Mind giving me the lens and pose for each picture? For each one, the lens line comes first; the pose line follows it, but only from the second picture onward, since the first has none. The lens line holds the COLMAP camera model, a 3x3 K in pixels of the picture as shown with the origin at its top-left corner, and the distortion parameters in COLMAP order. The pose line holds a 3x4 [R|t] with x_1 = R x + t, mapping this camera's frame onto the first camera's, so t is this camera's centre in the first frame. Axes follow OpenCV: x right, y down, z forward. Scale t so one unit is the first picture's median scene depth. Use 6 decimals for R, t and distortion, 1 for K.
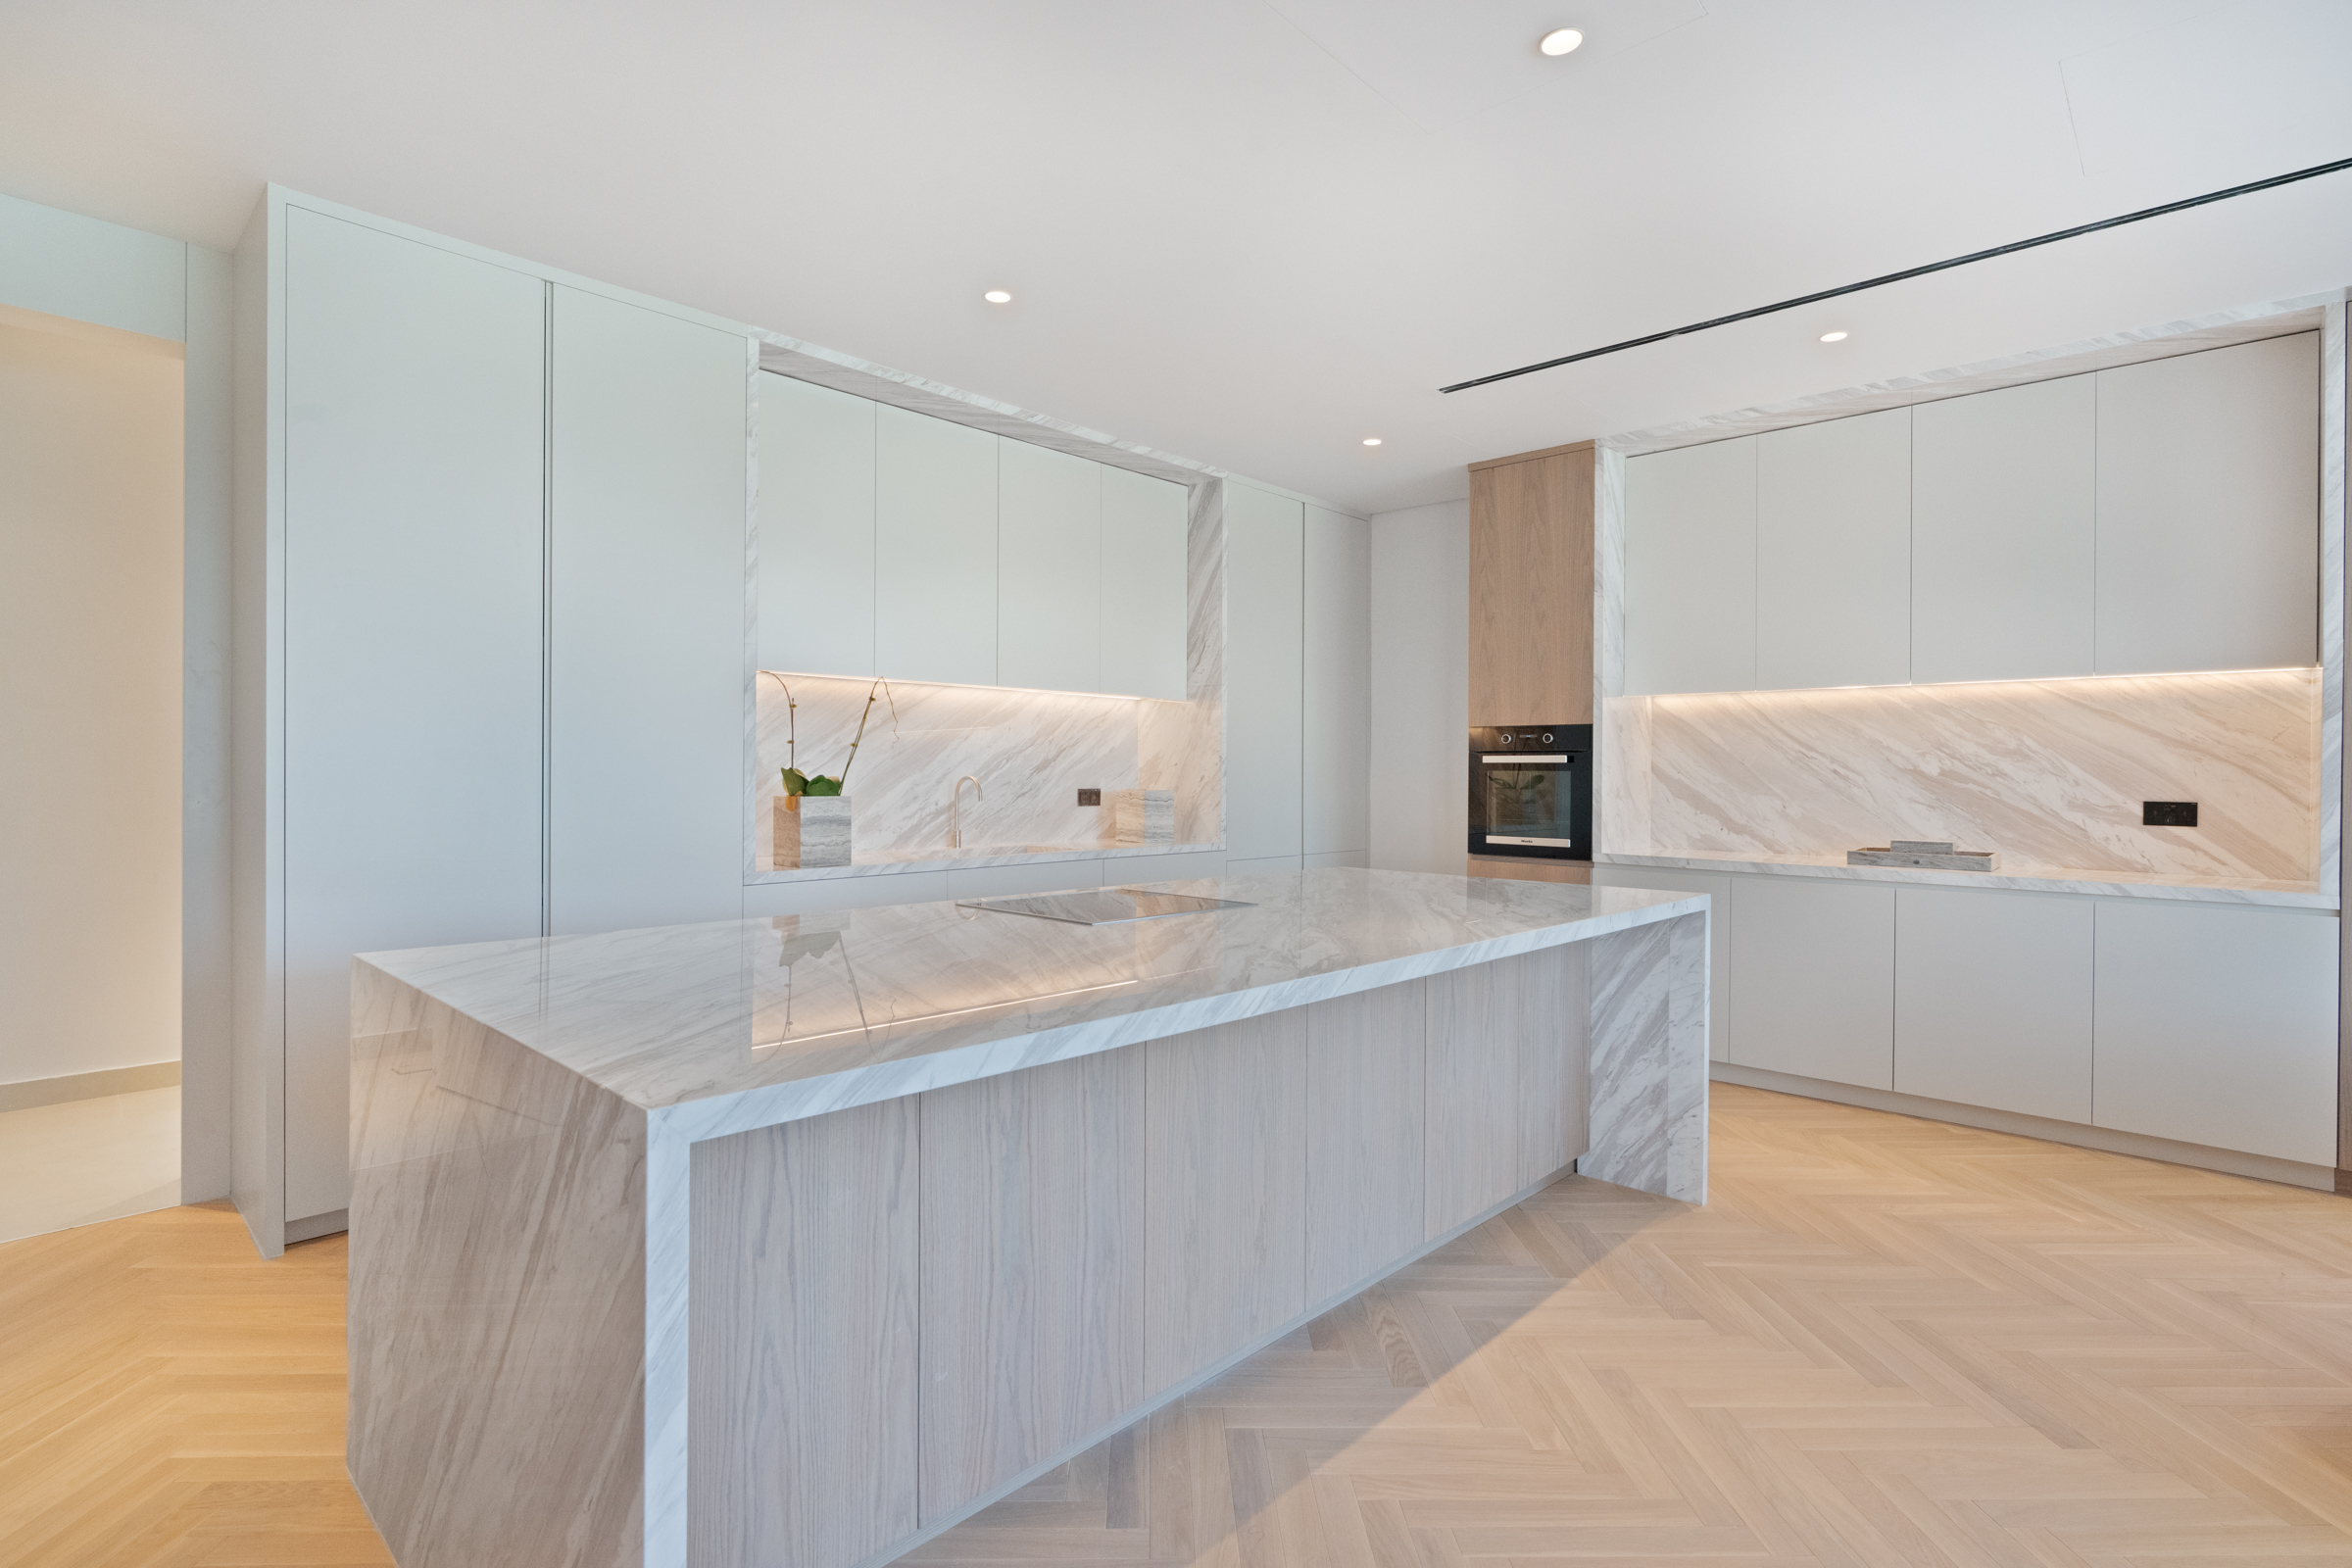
lens RADIAL K [[1111.5, 0, 1176.8], [0, 1111.5, 792.9], [0, 0, 1]] dist [-0.005072, -0.001944]
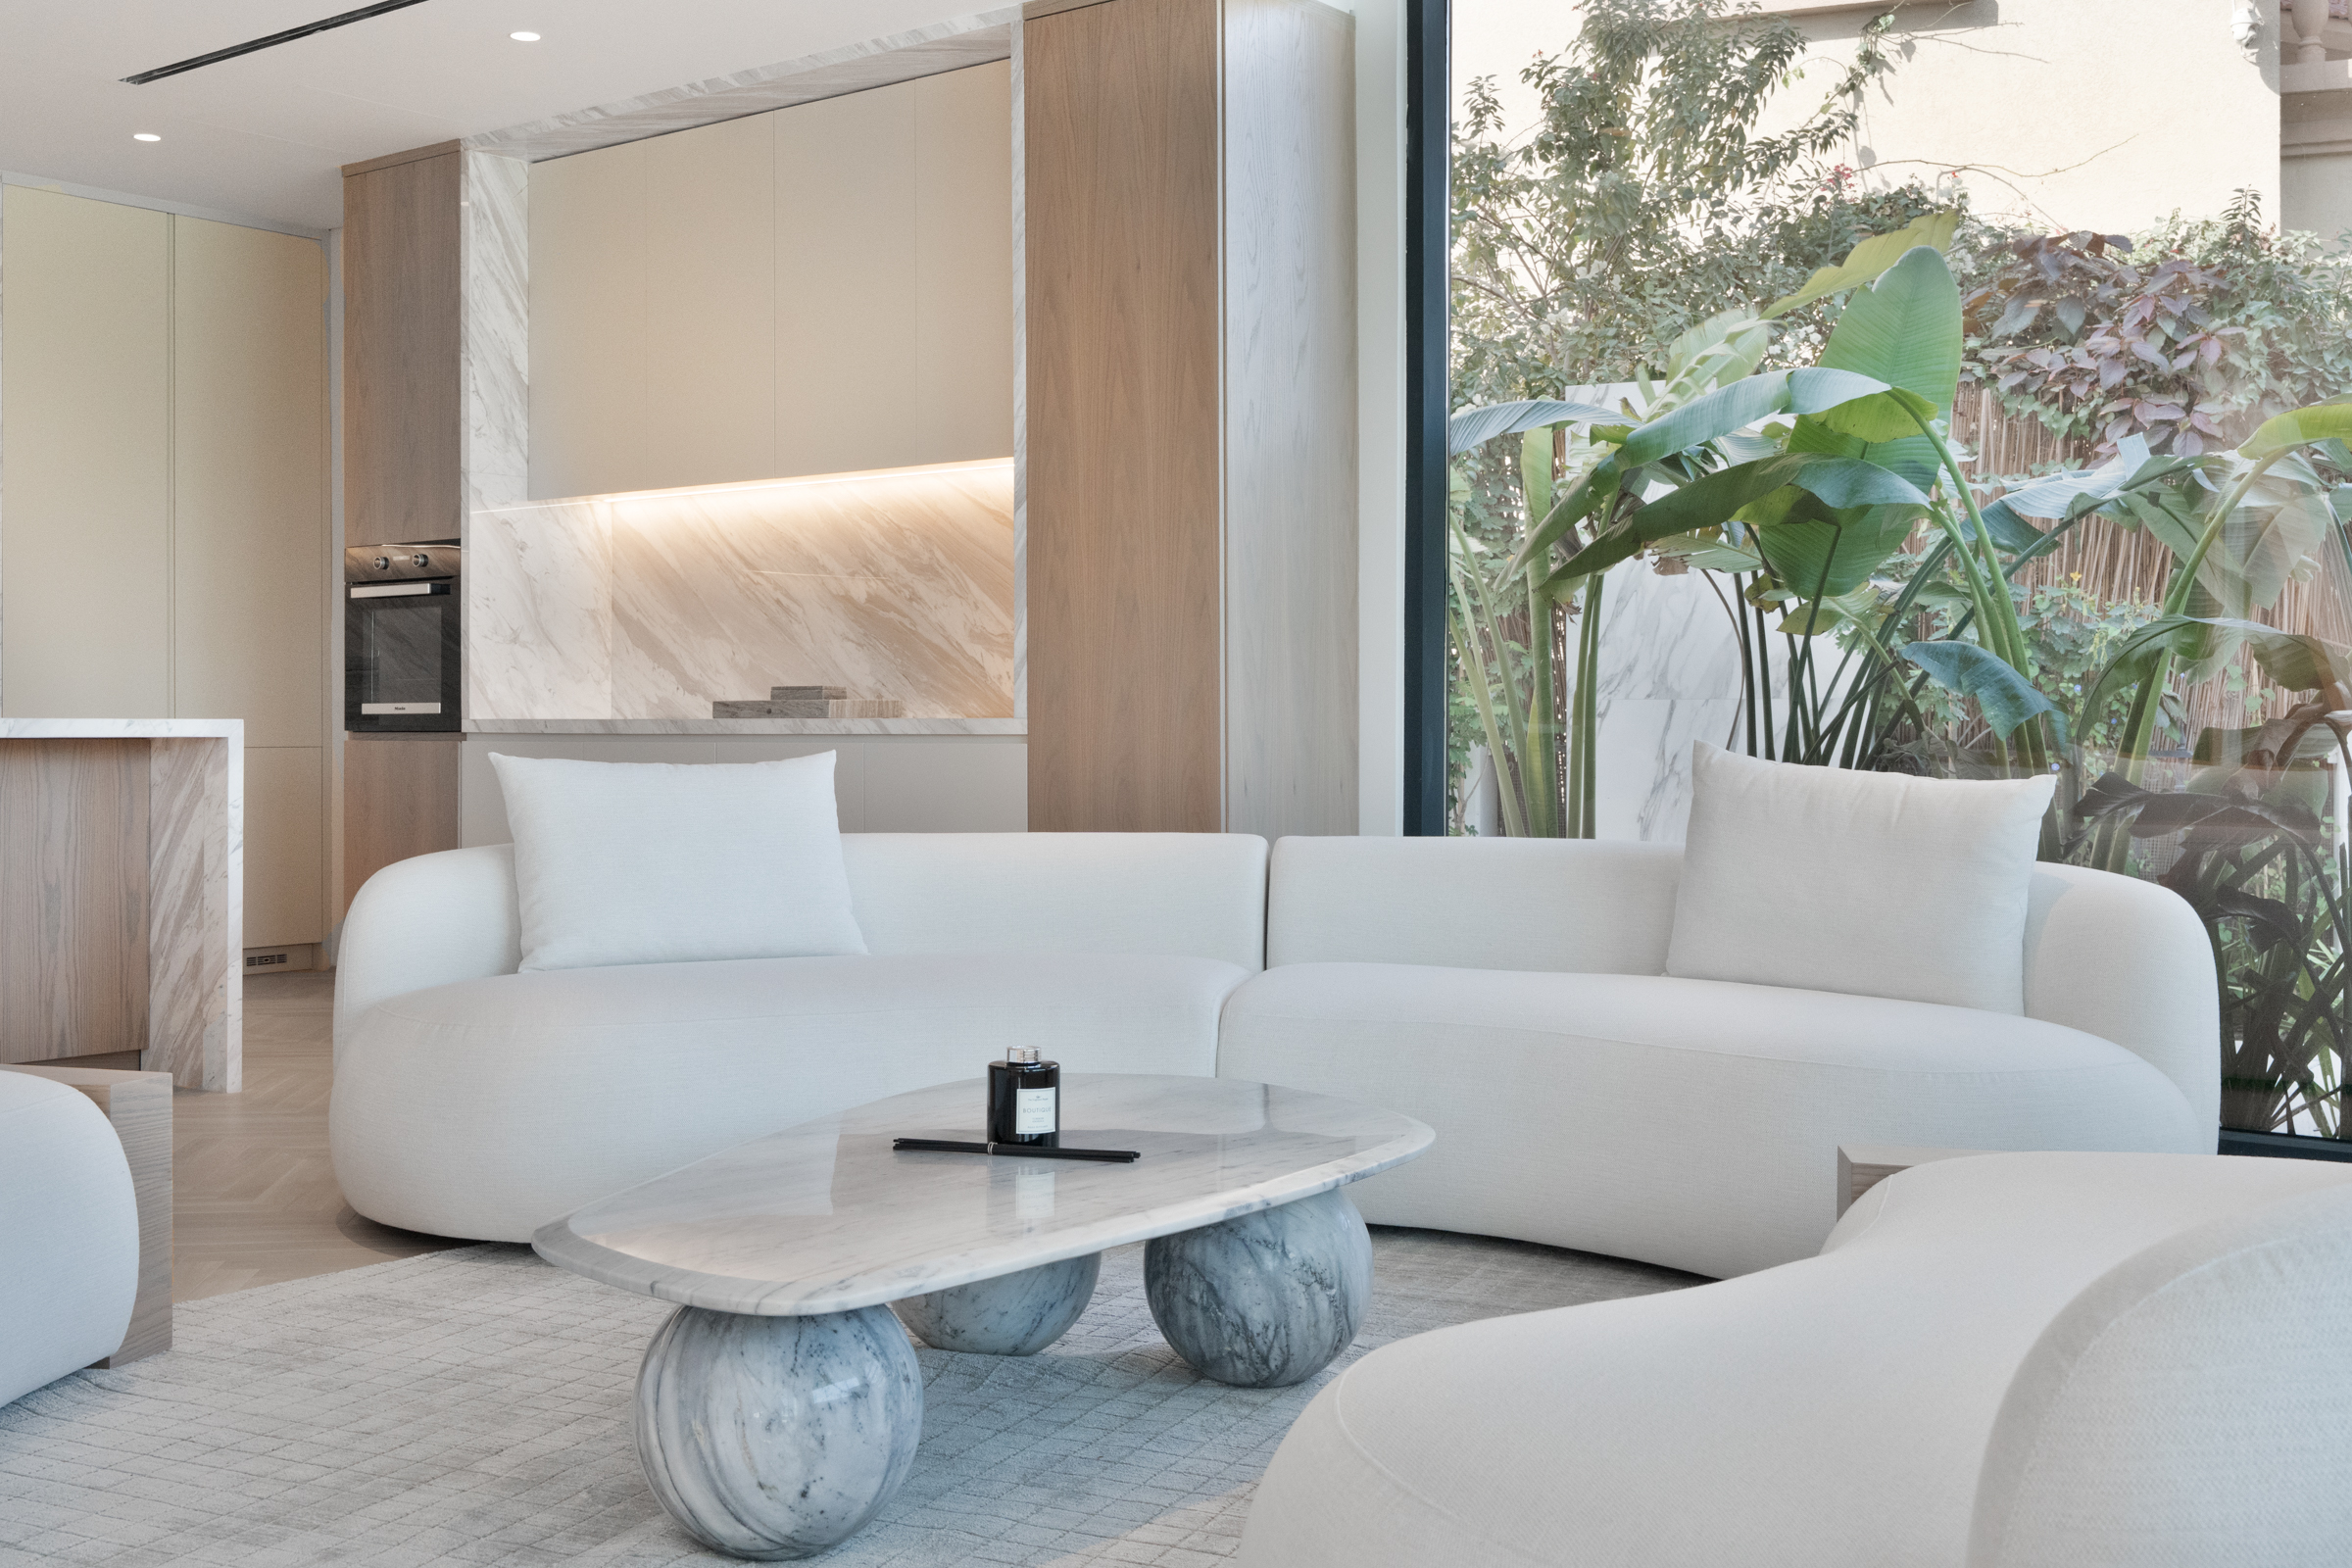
lens RADIAL K [[2384.0, 0, 1176.1], [0, 2384.0, 773.2], [0, 0, 1]] dist [-0.025713, 0.000000]
pose [[0.991753, -0.011030, 0.127692, 0.701313], [0.010942, 0.999939, 0.001386, 0.101181], [-0.127699, 0.000022, 0.991813, -0.629127]]
